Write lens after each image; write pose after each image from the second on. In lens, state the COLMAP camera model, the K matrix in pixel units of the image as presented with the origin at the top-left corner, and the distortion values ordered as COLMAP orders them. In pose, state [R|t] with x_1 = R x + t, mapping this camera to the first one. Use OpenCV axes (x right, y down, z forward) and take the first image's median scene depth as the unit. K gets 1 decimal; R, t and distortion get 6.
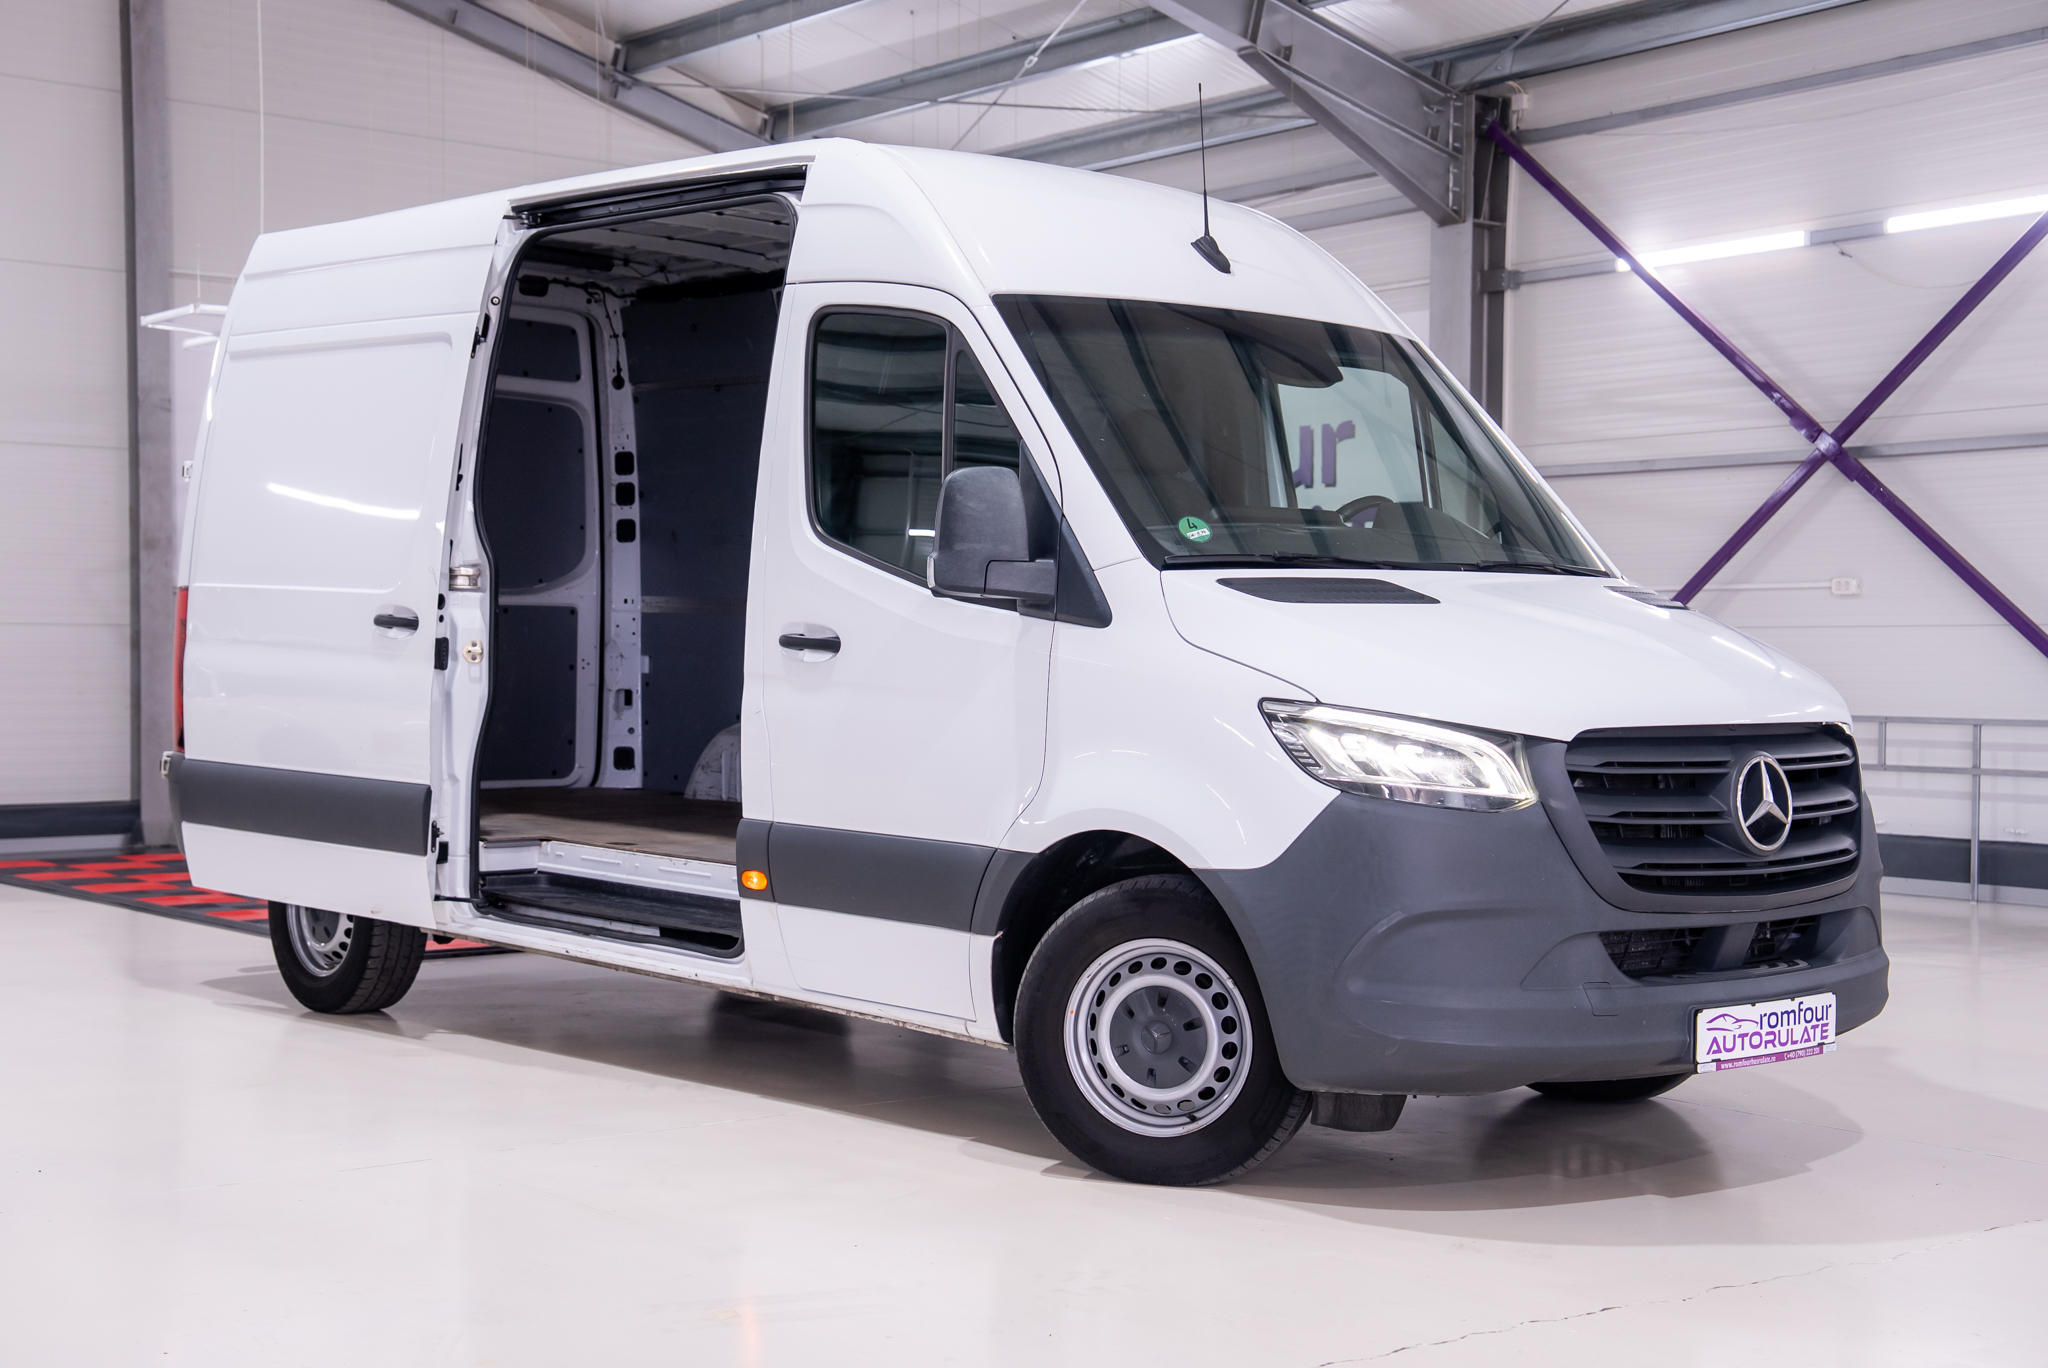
lens RADIAL K [[2667.4, 0, 1015.6], [0, 2667.4, 680.7], [0, 0, 1]] dist [0.195319, 0.000000]
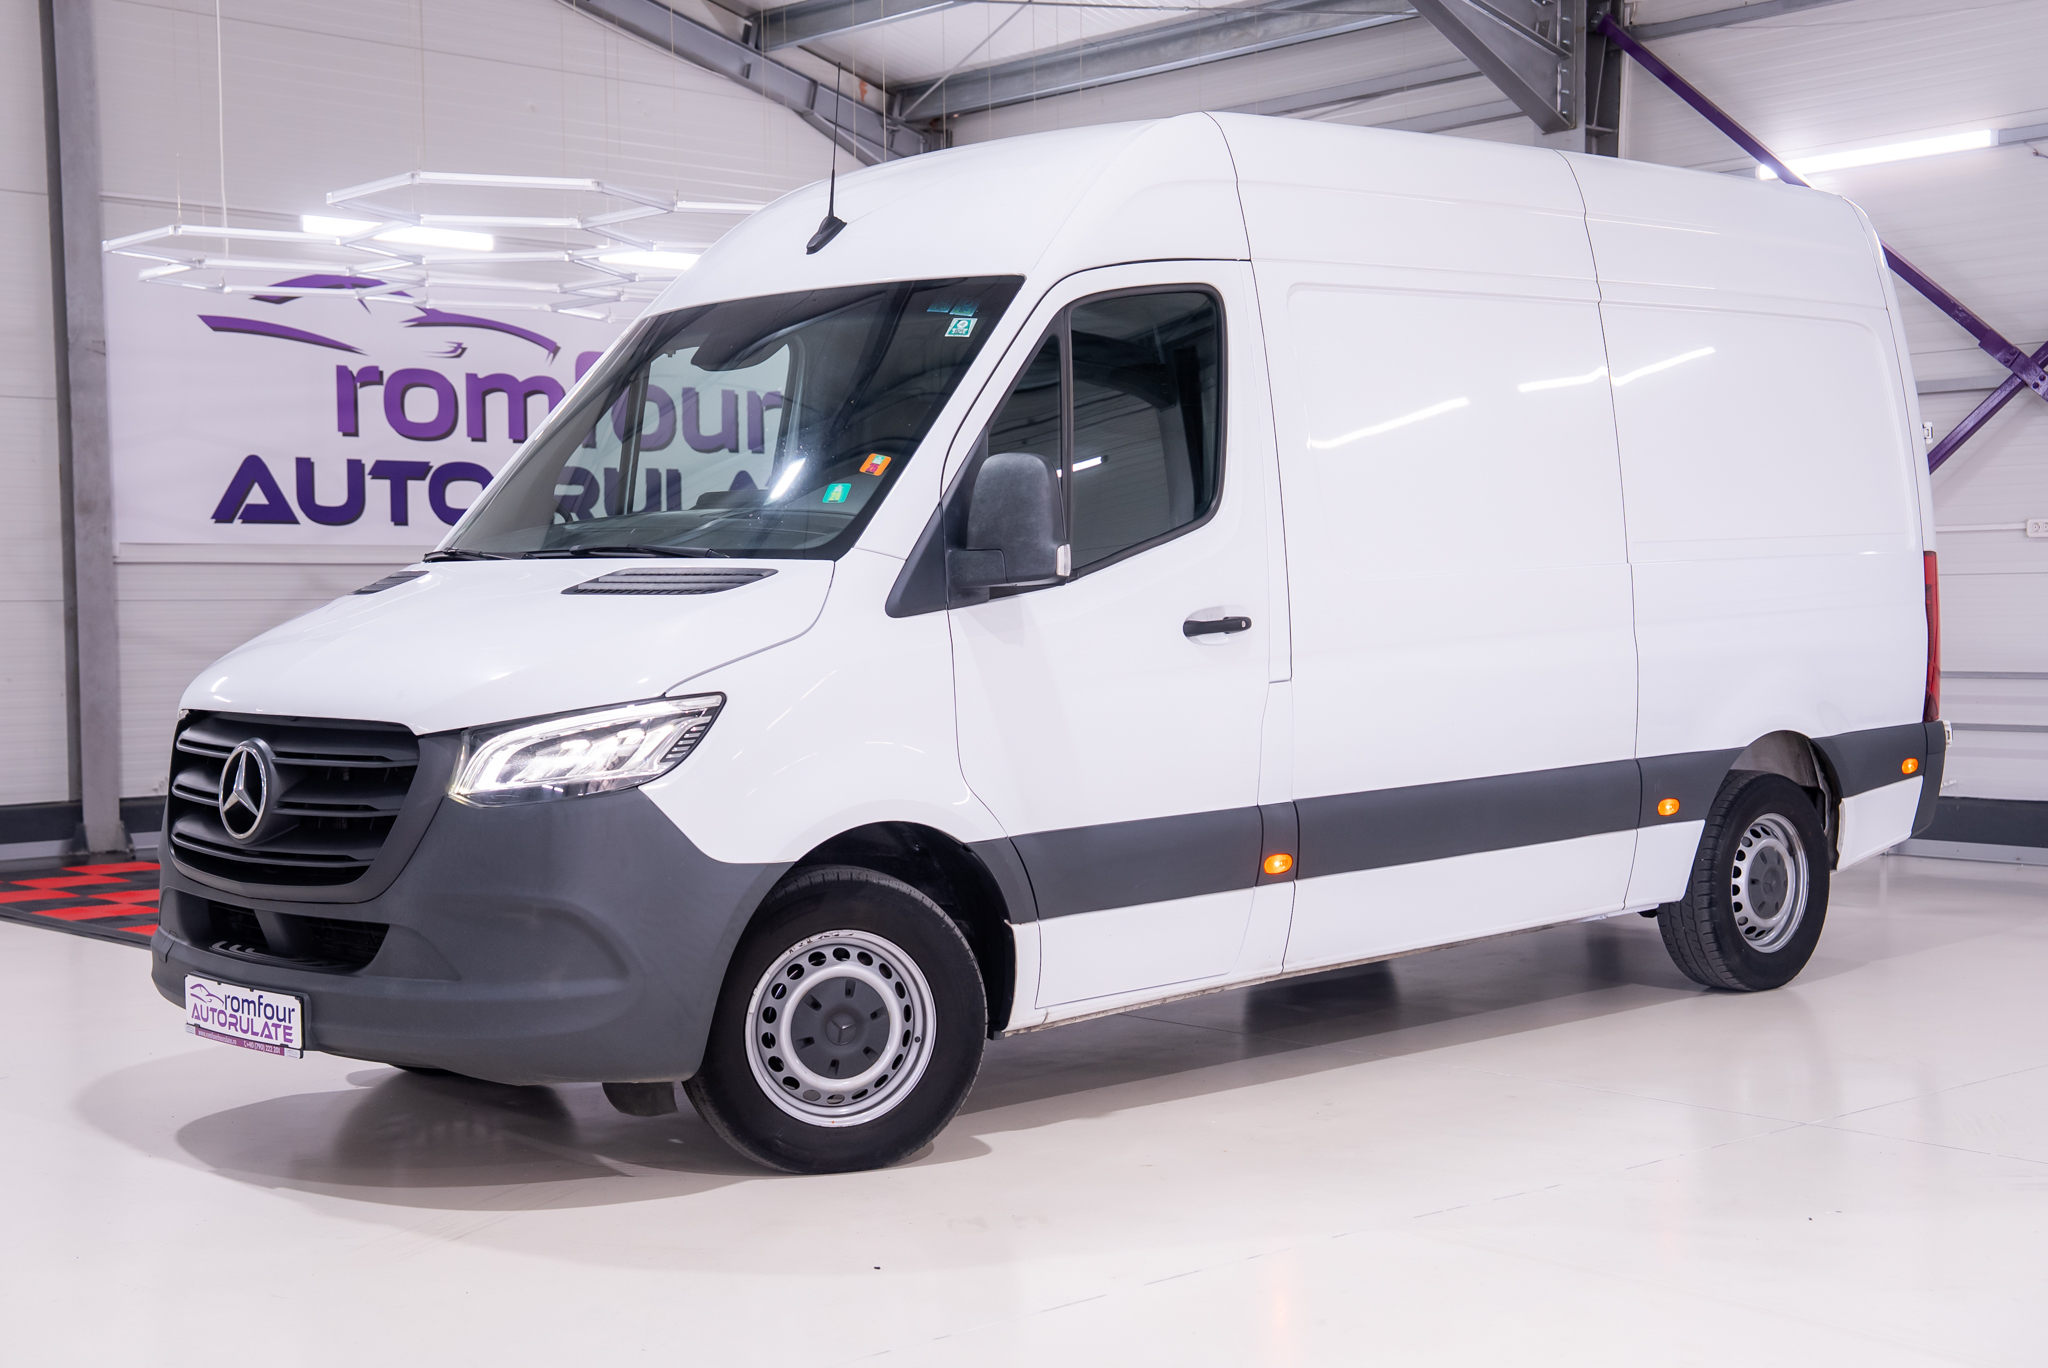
lens RADIAL K [[2580.5, 0, 1020.0], [0, 2580.5, 669.3], [0, 0, 1]] dist [0.159359, 0.000000]
pose [[0.997123, -0.019468, 0.073259, -0.085271], [0.017940, 0.999609, 0.021451, -0.011618], [-0.073648, -0.020075, 0.997082, 0.139405]]
